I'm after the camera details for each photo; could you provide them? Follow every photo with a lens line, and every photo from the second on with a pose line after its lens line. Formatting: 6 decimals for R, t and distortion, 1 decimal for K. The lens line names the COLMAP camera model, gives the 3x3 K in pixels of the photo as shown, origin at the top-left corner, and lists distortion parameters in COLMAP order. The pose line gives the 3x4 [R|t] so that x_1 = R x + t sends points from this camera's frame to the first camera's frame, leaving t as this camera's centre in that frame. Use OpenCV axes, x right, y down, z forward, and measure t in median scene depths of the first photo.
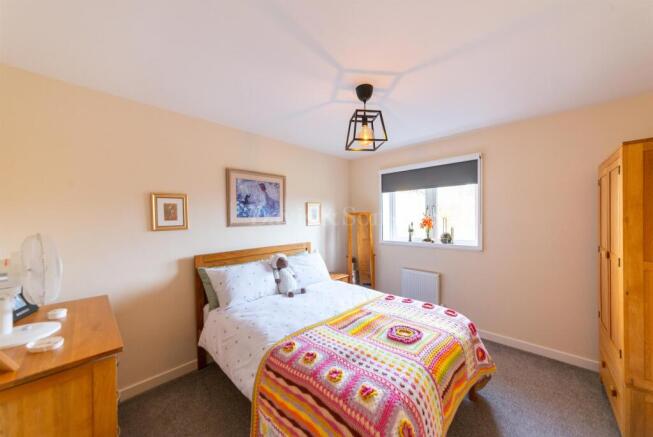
lens RADIAL K [[231.2, 0, 327.9], [0, 231.2, 220.6], [0, 0, 1]] dist [-0.000402, 0.001038]
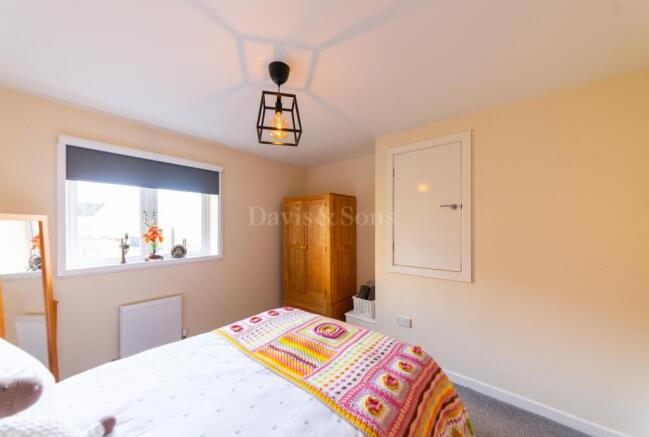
lens RADIAL K [[229.8, 0, 329.0], [0, 229.8, 227.6], [0, 0, 1]] dist [-0.000402, 0.001038]
pose [[-0.072943, 0.003094, 0.997331, -0.440612], [0.010411, 0.999943, -0.002340, -0.005605], [-0.997282, 0.010212, -0.072971, 0.598686]]
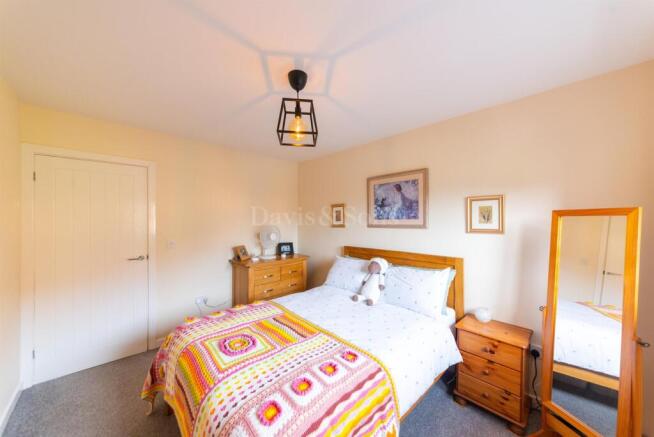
lens RADIAL K [[231.6, 0, 330.0], [0, 231.6, 218.5], [0, 0, 1]] dist [-0.000402, 0.001038]
pose [[-0.043066, -0.002208, -0.999070, 0.696847], [-0.019464, 0.999810, -0.001370, -0.012525], [0.998883, 0.019387, -0.043101, 0.782843]]
